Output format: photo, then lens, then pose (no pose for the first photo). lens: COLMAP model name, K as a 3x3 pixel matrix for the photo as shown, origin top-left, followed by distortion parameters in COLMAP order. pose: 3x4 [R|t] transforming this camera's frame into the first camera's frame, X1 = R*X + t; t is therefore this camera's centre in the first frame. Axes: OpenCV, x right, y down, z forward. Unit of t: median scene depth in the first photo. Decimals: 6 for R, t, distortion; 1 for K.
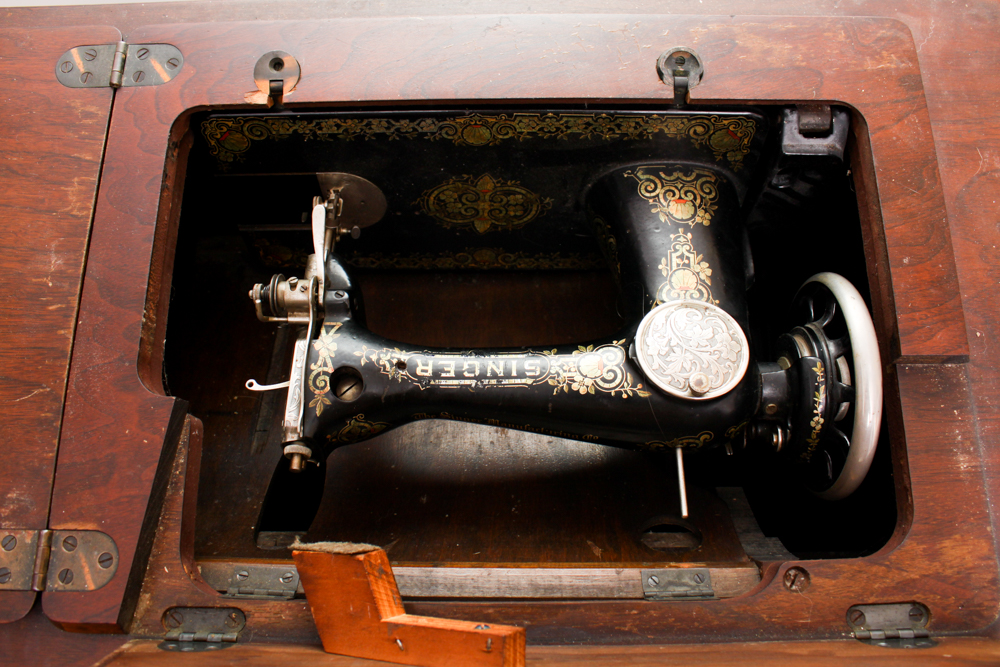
lens RADIAL K [[833.6, 0, 498.2], [0, 833.6, 330.0], [0, 0, 1]] dist [-0.153690, 0.108955]
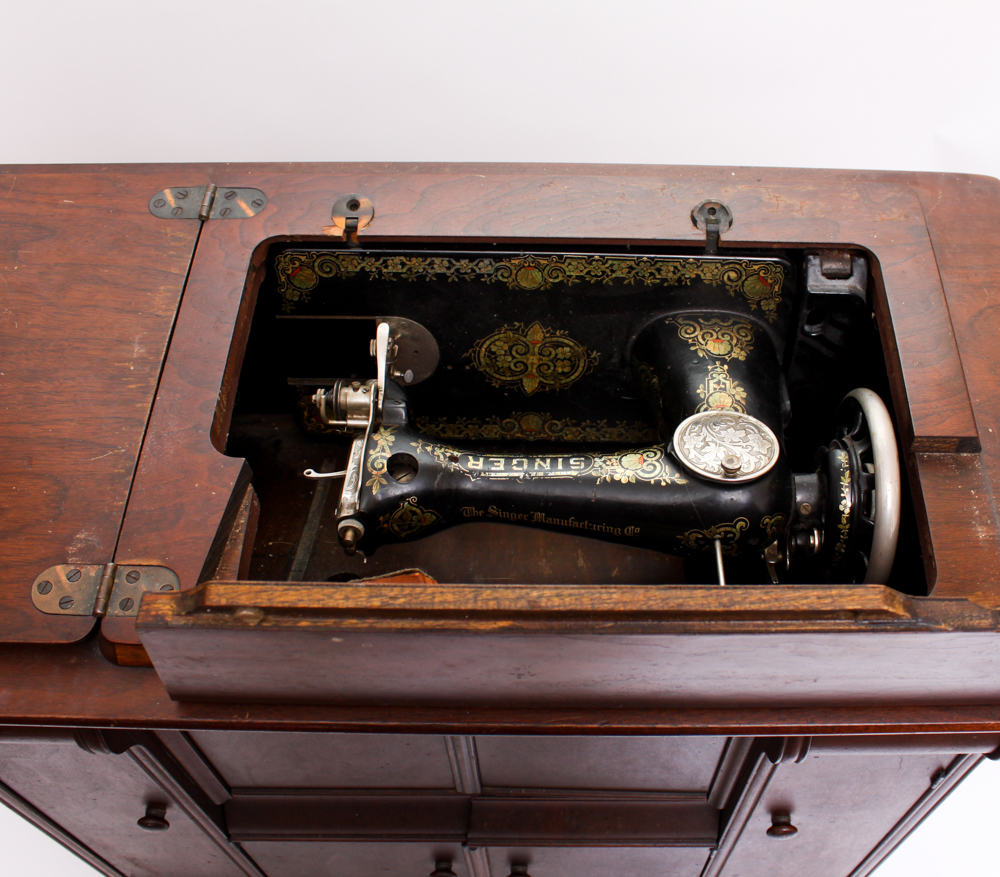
lens RADIAL K [[1156.6, 0, 569.4], [0, 1156.6, 436.9], [0, 0, 1]] dist [-0.141937, 0.000000]
pose [[0.999363, 0.024467, 0.025987, -0.008113], [-0.015063, 0.949171, -0.314400, 0.459838], [-0.032358, 0.313808, 0.948935, -0.396842]]
